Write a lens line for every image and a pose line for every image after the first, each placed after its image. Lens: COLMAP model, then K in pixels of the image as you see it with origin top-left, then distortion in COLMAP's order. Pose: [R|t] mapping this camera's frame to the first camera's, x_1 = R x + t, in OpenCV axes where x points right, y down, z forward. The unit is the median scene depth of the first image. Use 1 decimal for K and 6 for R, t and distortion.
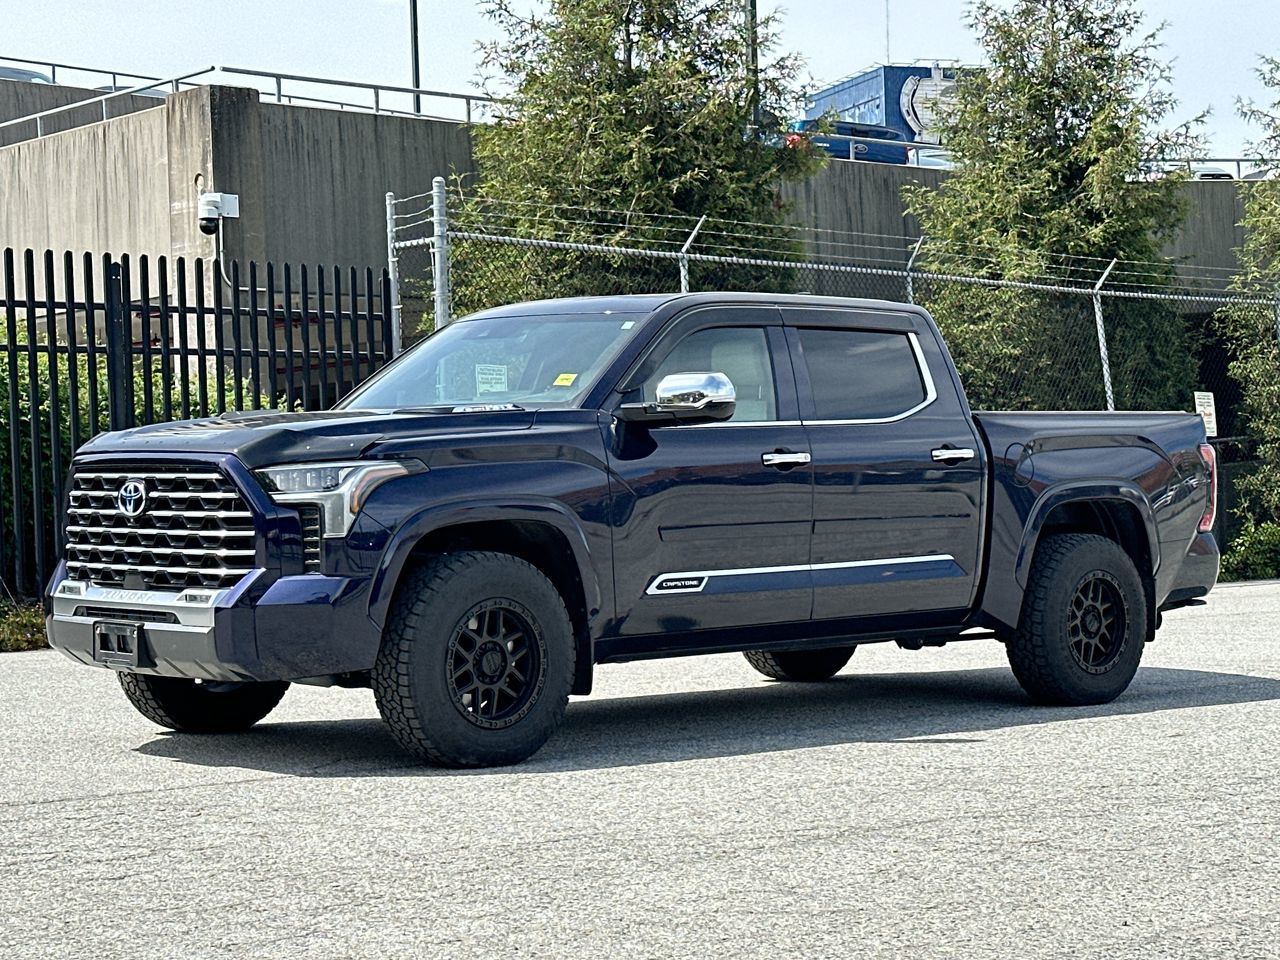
lens RADIAL K [[2526.6, 0, 640.0], [0, 2526.6, 480.0], [0, 0, 1]] dist [0.117114, -0.219679]
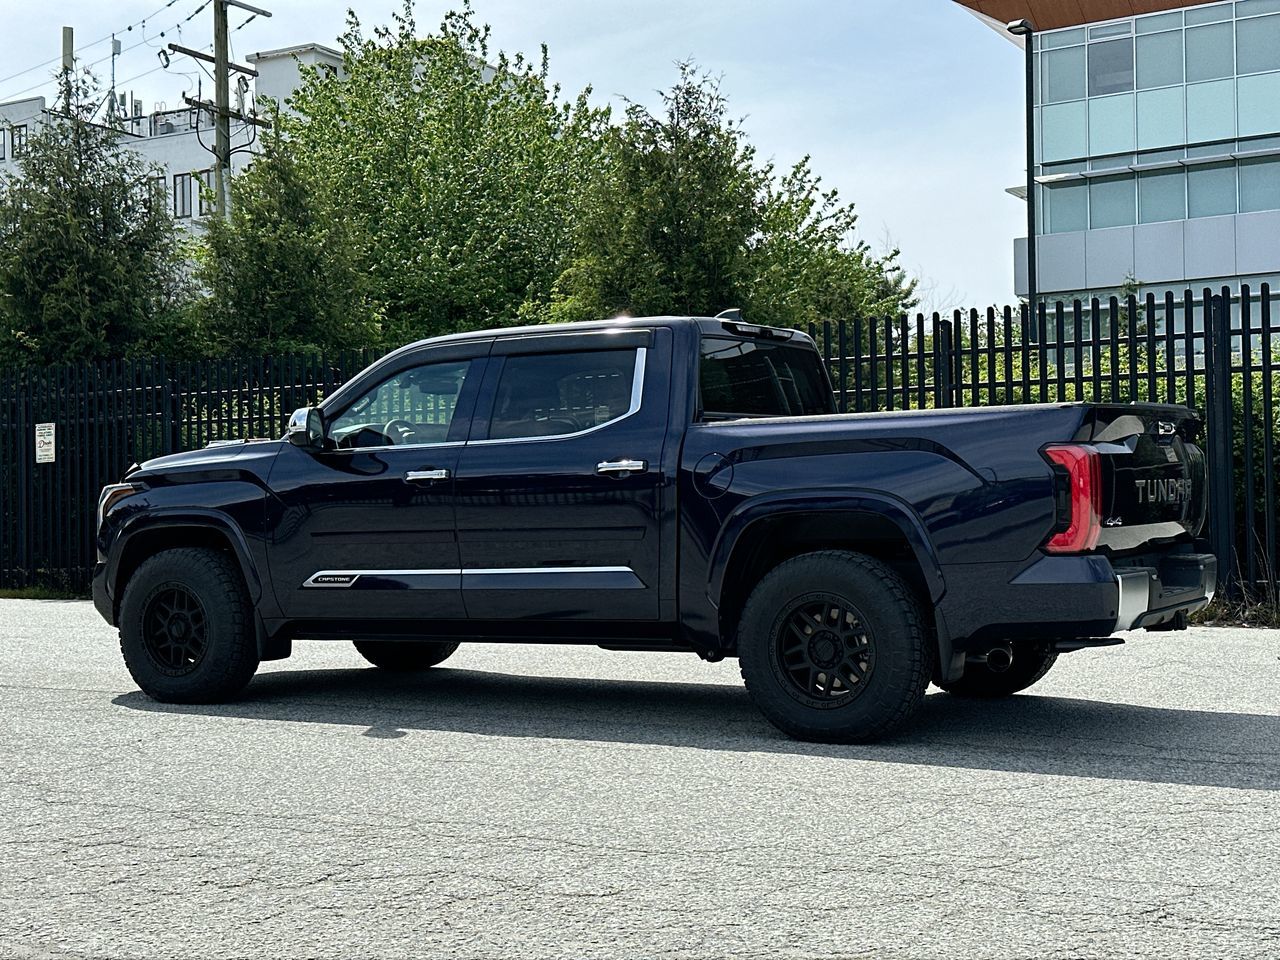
lens RADIAL K [[1806.5, 0, 644.6], [0, 1806.5, 456.5], [0, 0, 1]] dist [0.008352, 0.573954]
pose [[0.297586, -0.017037, -0.954543, 0.815512], [0.014315, 0.999808, -0.013382, -0.004562], [0.954588, -0.009682, 0.297773, 0.793527]]
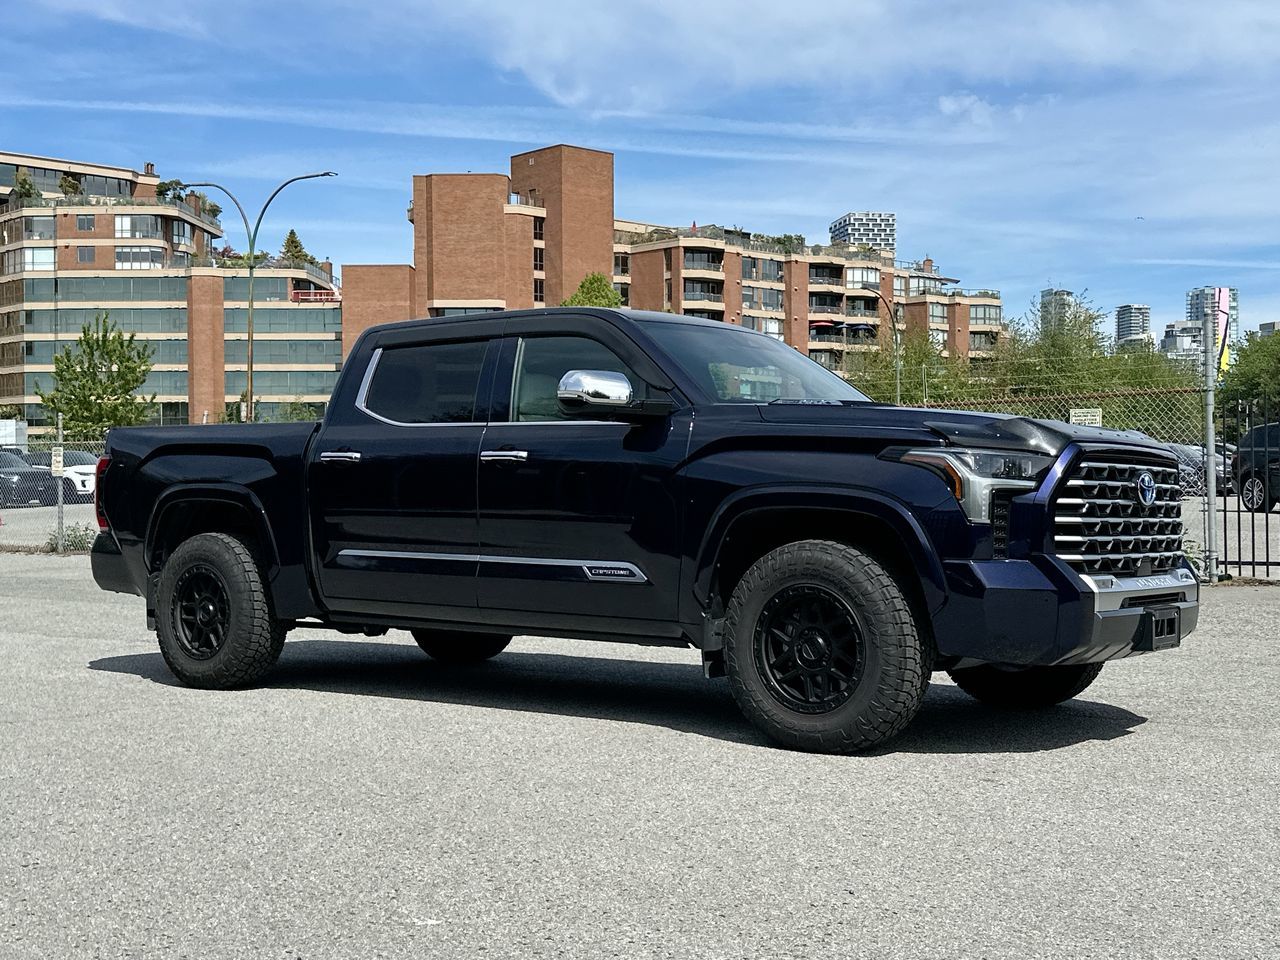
lens RADIAL K [[1530.8, 0, 640.0], [0, 1530.8, 480.0], [0, 0, 1]] dist [0.209752, -0.533846]
pose [[-0.180164, 0.022676, 0.983375, -0.670674], [0.002047, 0.999741, -0.022678, 0.014913], [-0.983634, -0.002073, -0.180163, 1.114873]]
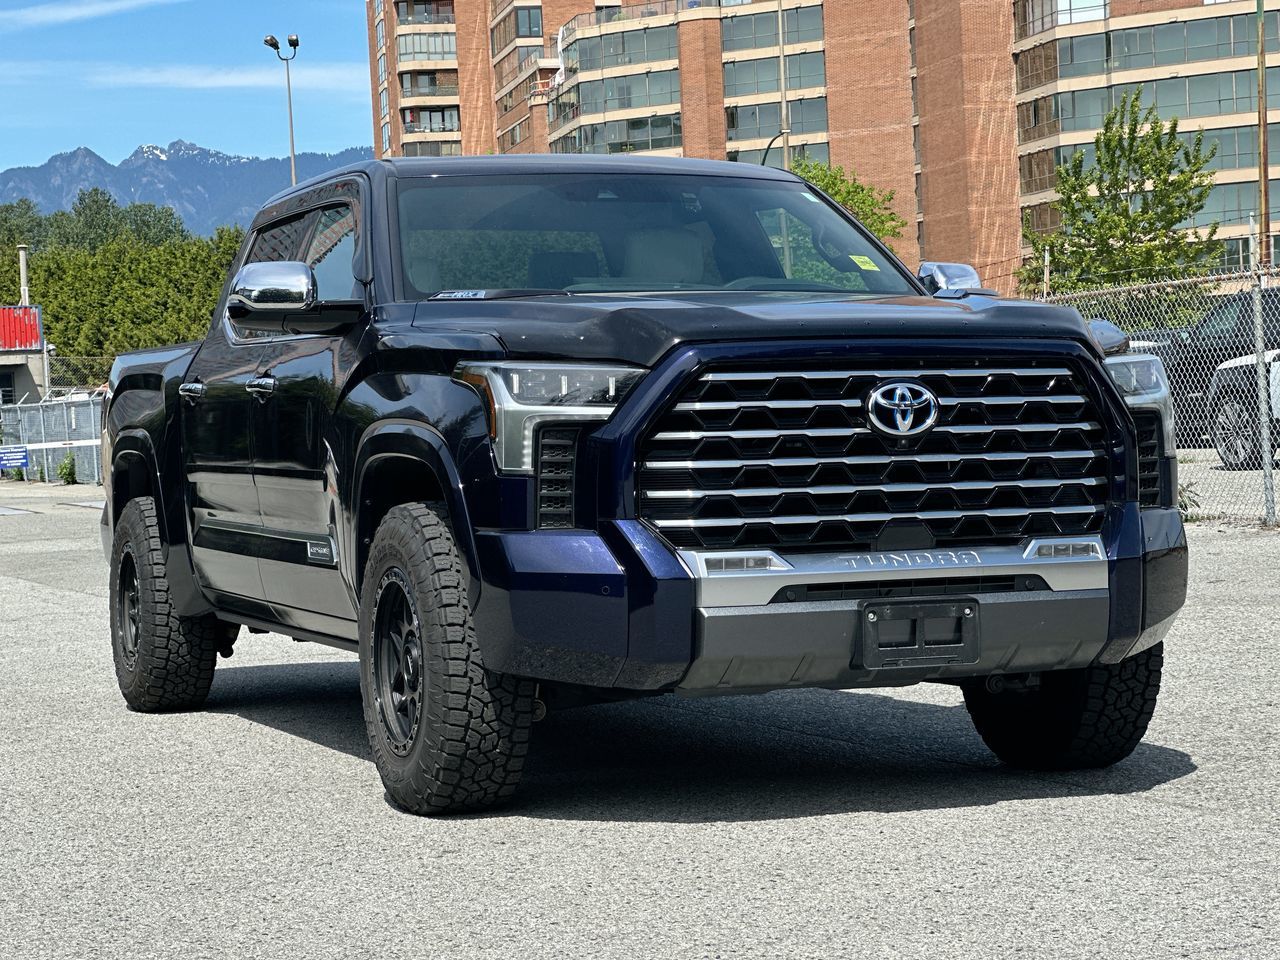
lens RADIAL K [[2892.8, 0, 640.0], [0, 2892.8, 480.0], [0, 0, 1]] dist [-0.113752, 4.063771]
pose [[0.389210, -0.018657, 0.920960, -0.761032], [0.031427, 0.999482, 0.006966, 0.015340], [-0.920613, 0.026232, 0.389594, 0.654393]]
